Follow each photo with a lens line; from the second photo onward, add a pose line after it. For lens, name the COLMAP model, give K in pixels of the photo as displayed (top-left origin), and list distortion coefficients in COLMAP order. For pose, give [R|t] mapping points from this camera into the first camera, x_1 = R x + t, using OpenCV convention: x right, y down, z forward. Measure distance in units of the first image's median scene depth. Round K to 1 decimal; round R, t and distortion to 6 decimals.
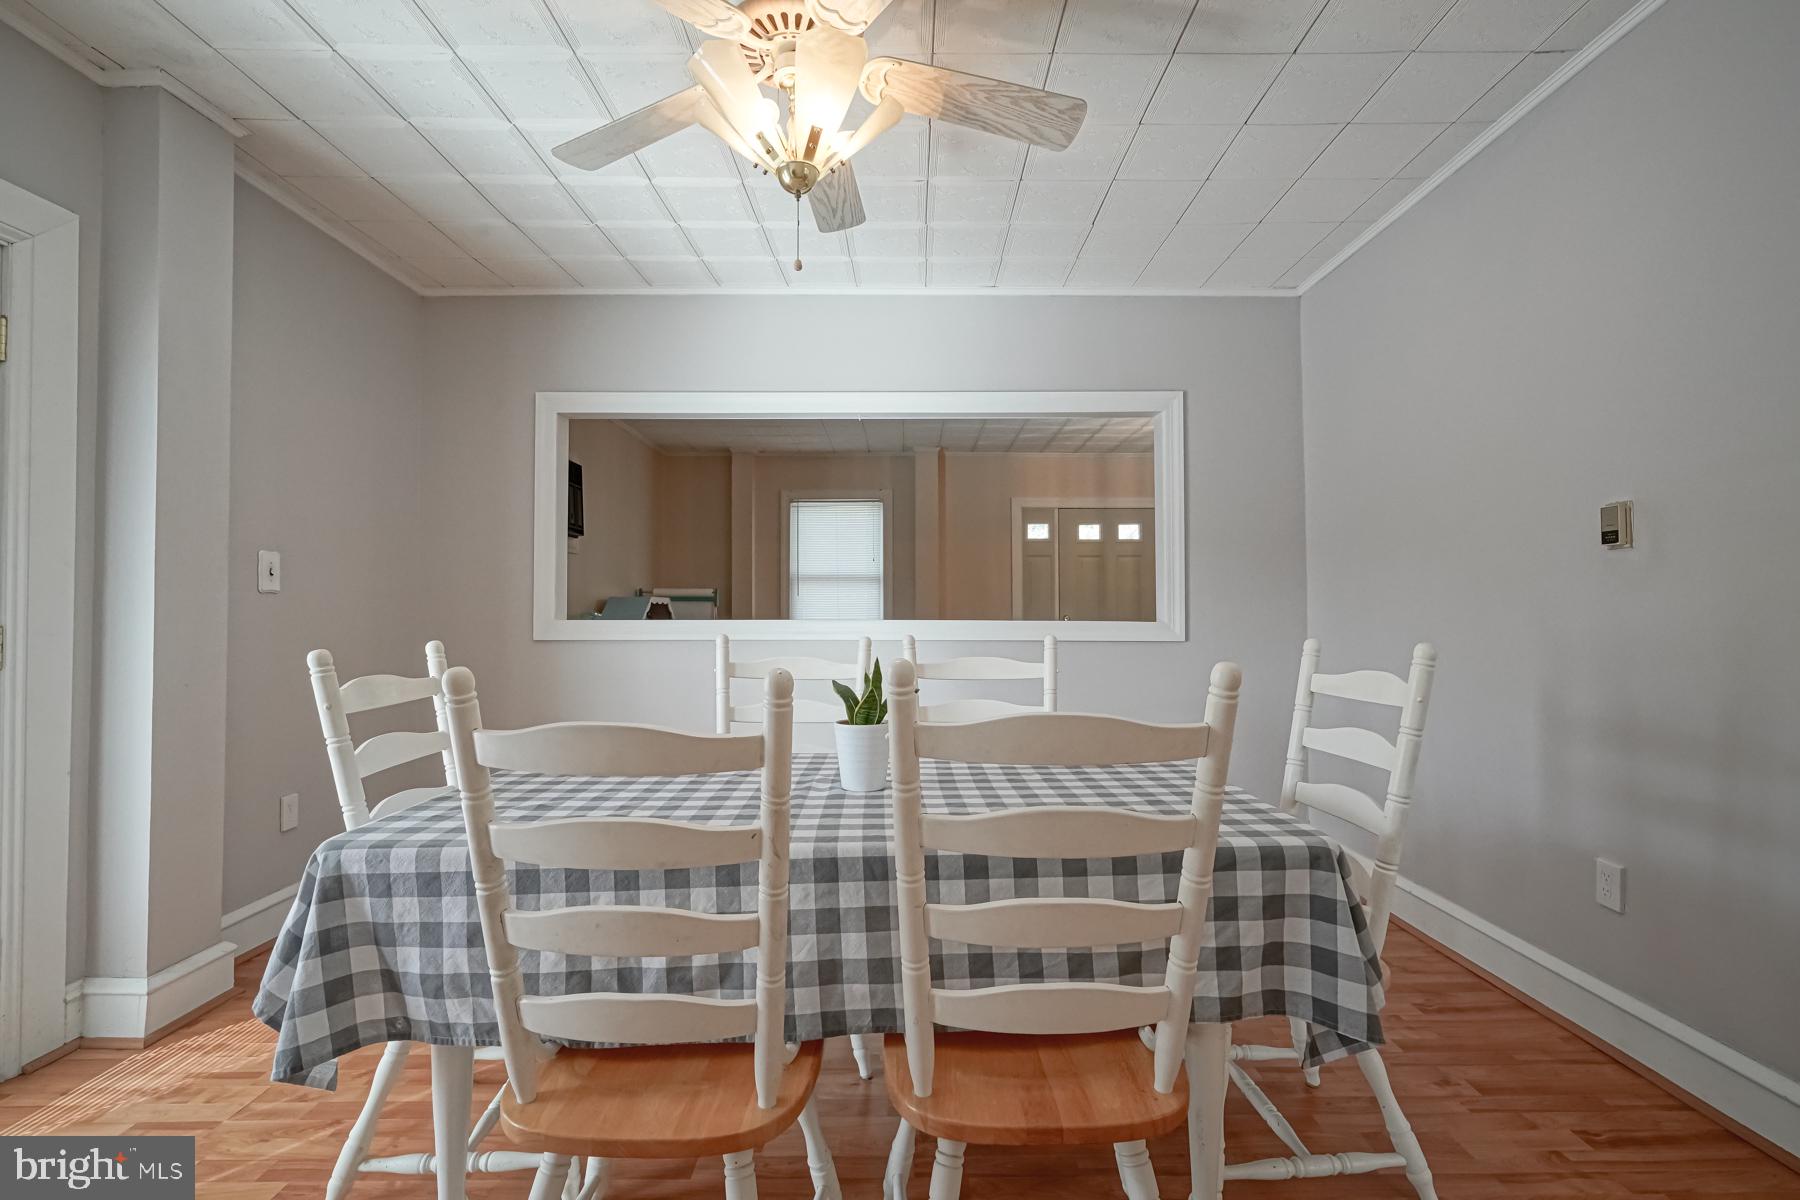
lens RADIAL K [[828.7, 0, 900.0], [0, 828.7, 600.0], [0, 0, 1]] dist [0.000350, 0.000231]
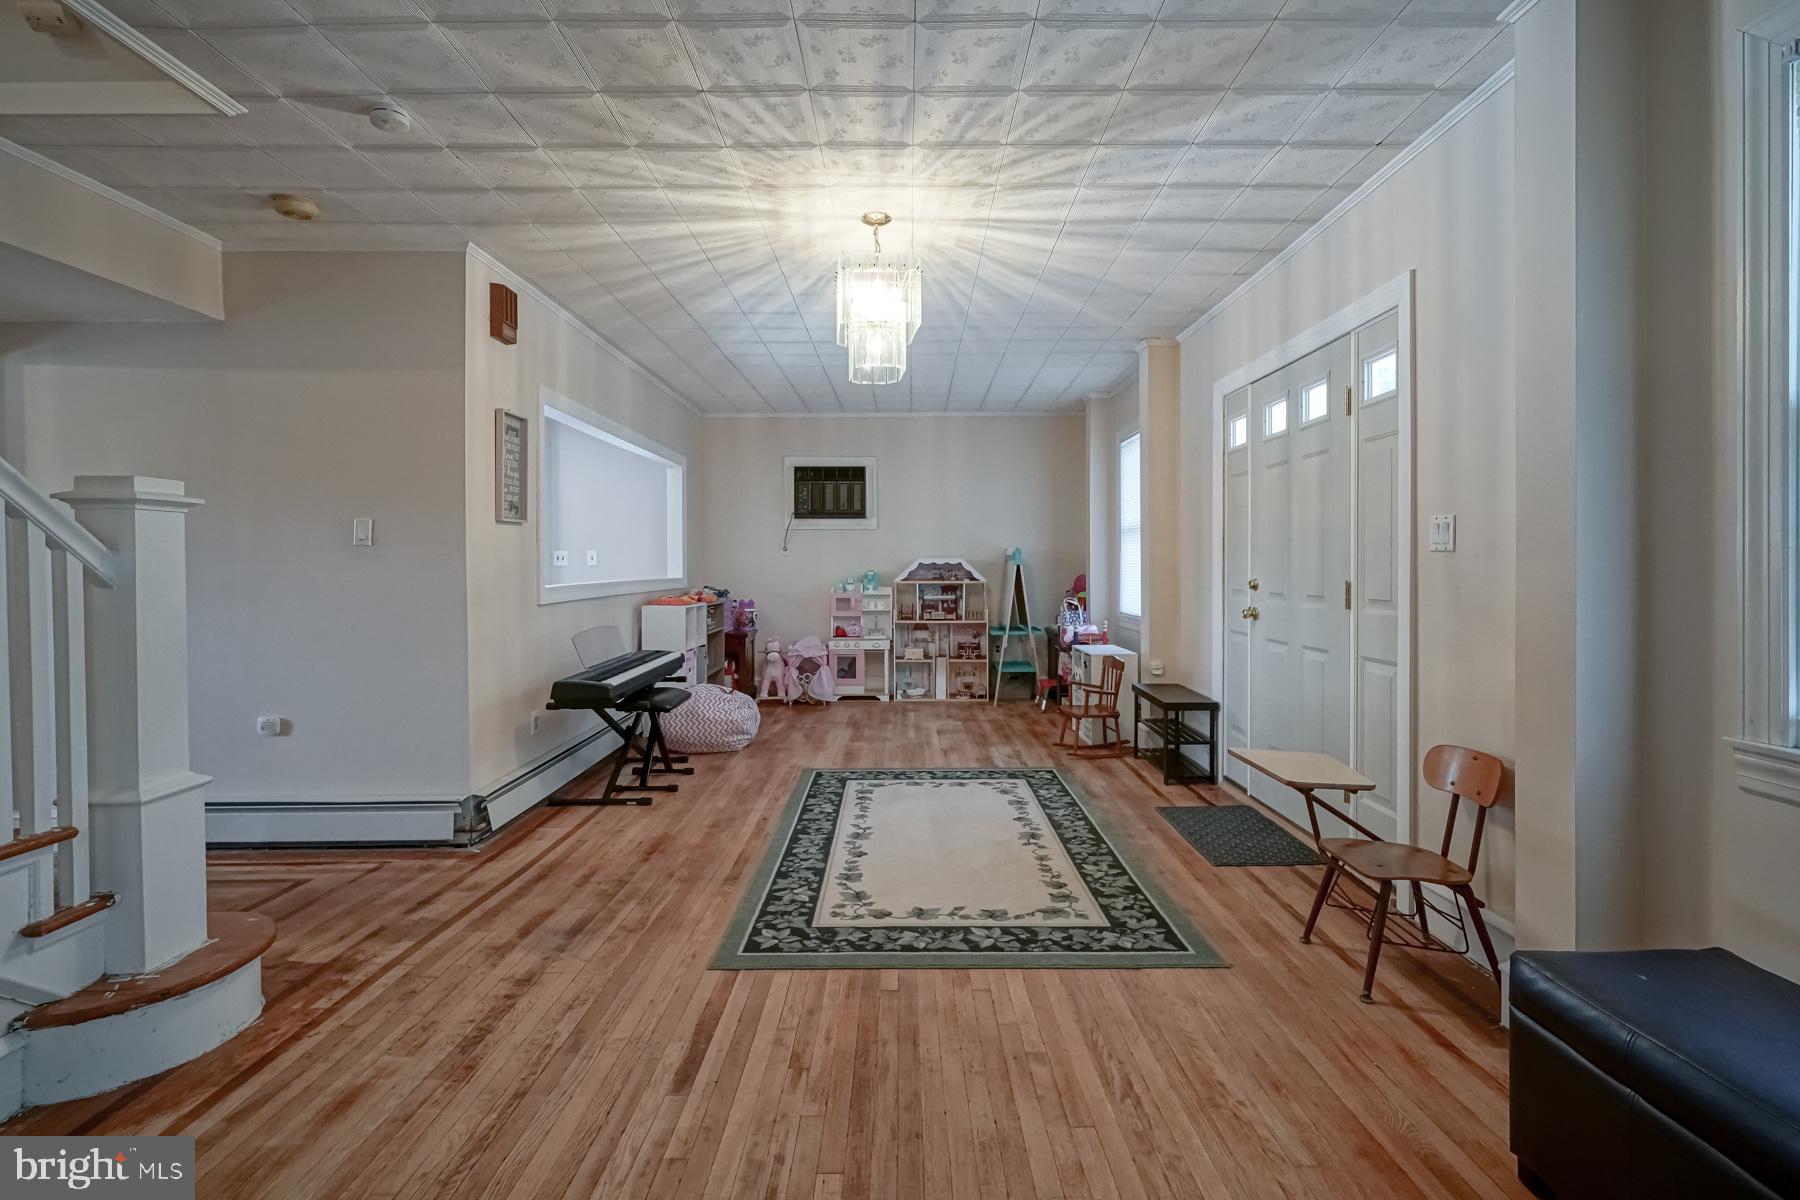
lens RADIAL K [[835.5, 0, 908.5], [0, 835.5, 573.7], [0, 0, 1]] dist [-0.002641, -0.000130]
pose [[0.011914, 0.012971, -0.999845, 1.509704], [0.024098, 0.999622, 0.013255, 0.003925], [0.999639, -0.024252, 0.011597, 1.546202]]
